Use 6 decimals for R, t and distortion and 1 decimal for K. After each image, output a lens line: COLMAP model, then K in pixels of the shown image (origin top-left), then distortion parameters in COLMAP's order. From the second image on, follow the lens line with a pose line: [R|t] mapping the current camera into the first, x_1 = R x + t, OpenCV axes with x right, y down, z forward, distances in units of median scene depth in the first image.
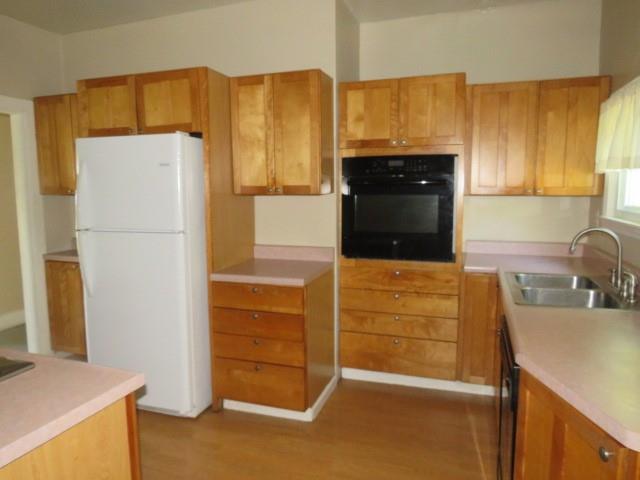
lens RADIAL K [[449.3, 0, 319.5], [0, 449.3, 240.7], [0, 0, 1]] dist [-0.028870, 0.002073]
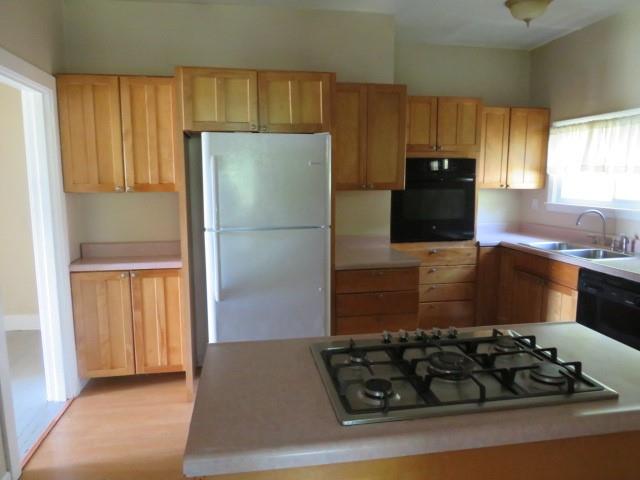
lens RADIAL K [[449.3, 0, 318.6], [0, 449.3, 239.3], [0, 0, 1]] dist [-0.028870, 0.002073]
pose [[0.878186, -0.058846, 0.474685, -0.718773], [0.042323, 0.998071, 0.045431, -0.033463], [-0.476443, -0.019806, 0.878982, 0.048111]]
